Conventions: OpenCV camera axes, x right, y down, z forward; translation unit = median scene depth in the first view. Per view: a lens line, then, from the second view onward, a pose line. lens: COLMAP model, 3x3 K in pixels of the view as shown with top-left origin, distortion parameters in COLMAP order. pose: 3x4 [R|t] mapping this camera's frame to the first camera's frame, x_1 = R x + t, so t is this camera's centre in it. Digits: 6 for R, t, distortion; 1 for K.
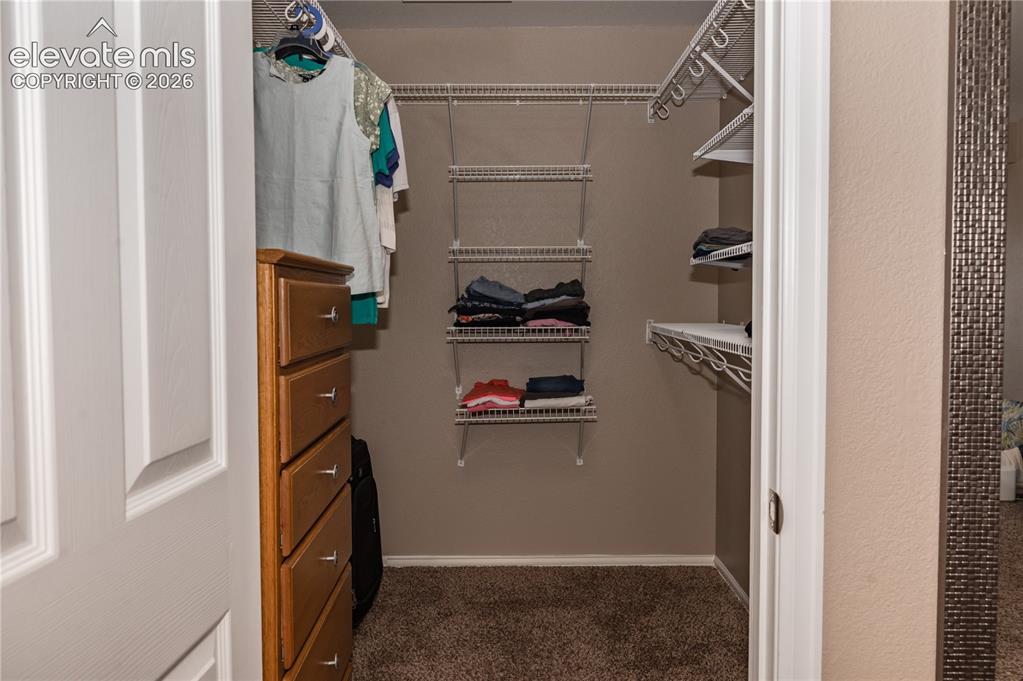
lens RADIAL K [[766.4, 0, 511.5], [0, 766.4, 340.5], [0, 0, 1]] dist [0.003966, 0.001847]
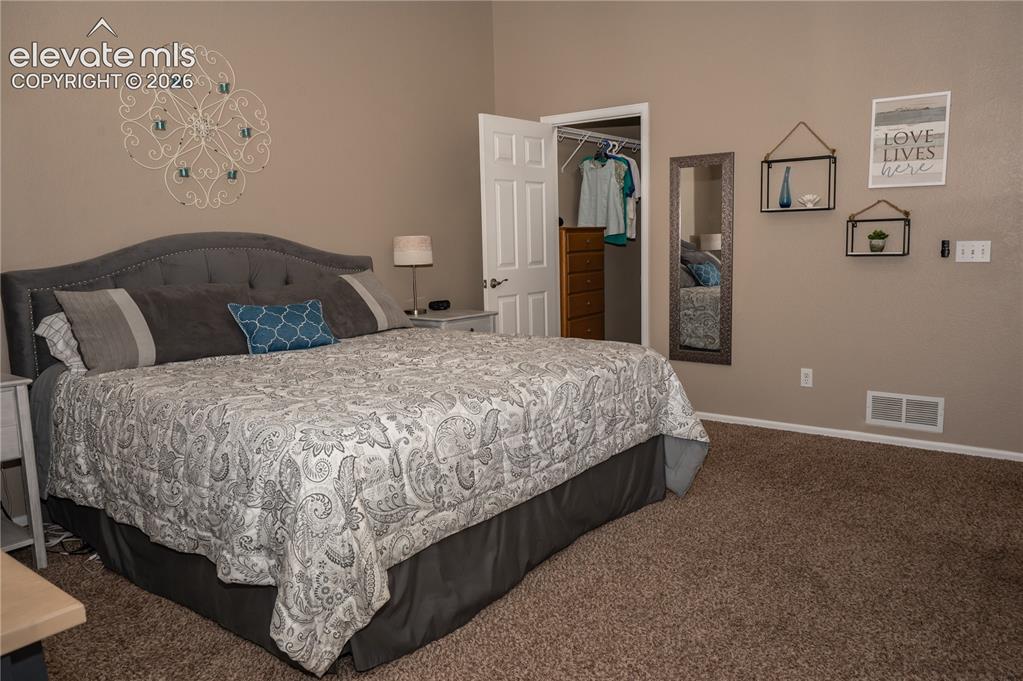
lens RADIAL K [[766.4, 0, 511.5], [0, 766.4, 340.5], [0, 0, 1]] dist [0.003966, 0.001847]
pose [[0.800036, 0.064314, -0.596495, 1.385067], [-0.008695, 0.995376, 0.095659, 0.076764], [0.599889, -0.071344, 0.796896, -1.823955]]
